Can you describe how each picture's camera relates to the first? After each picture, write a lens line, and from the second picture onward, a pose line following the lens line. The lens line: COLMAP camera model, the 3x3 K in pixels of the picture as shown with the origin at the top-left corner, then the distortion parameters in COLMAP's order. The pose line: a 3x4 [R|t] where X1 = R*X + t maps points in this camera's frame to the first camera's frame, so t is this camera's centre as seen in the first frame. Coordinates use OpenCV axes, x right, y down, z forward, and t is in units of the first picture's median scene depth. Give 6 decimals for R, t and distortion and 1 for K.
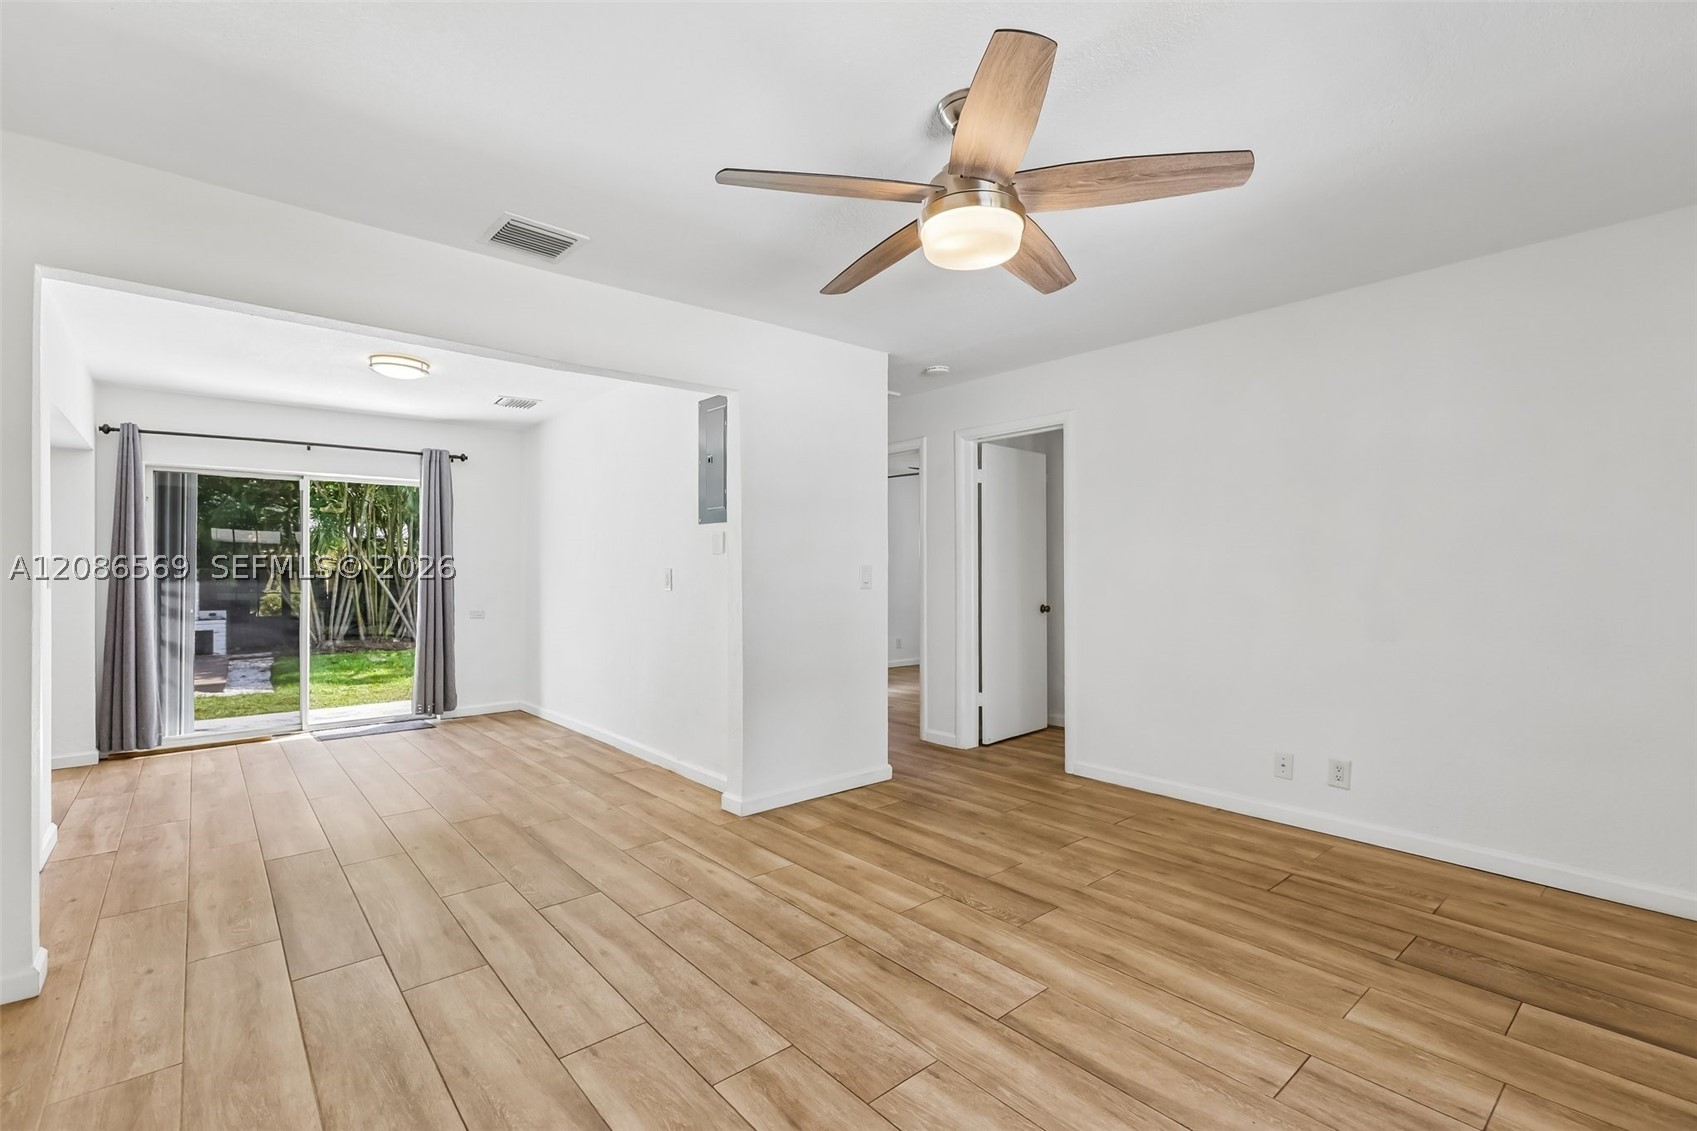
lens RADIAL K [[760.1, 0, 840.8], [0, 760.1, 571.8], [0, 0, 1]] dist [0.001985, 0.001596]
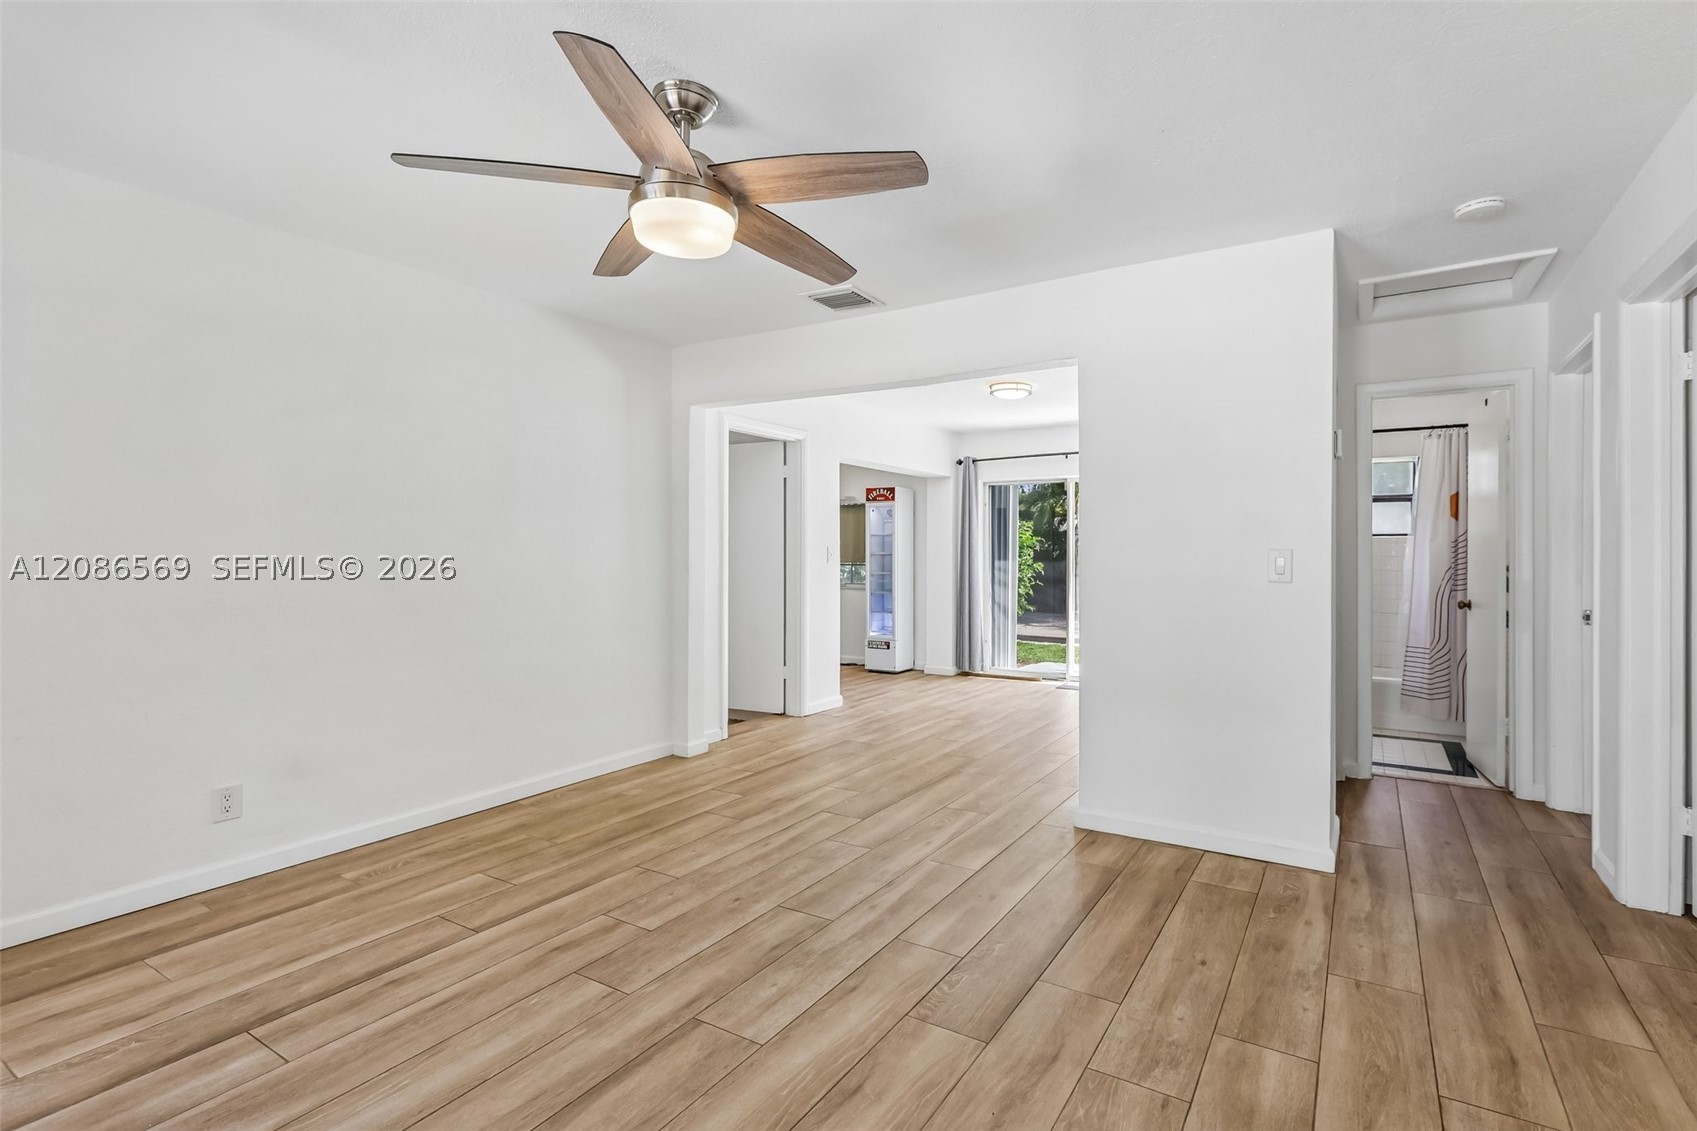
lens RADIAL K [[777.1, 0, 916.4], [0, 777.1, 554.1], [0, 0, 1]] dist [0.002507, 0.000812]
pose [[0.336988, 0.003099, -0.941504, 0.886418], [-0.002294, 0.999994, 0.002471, -0.006075], [0.941506, 0.001327, 0.336993, 0.667288]]
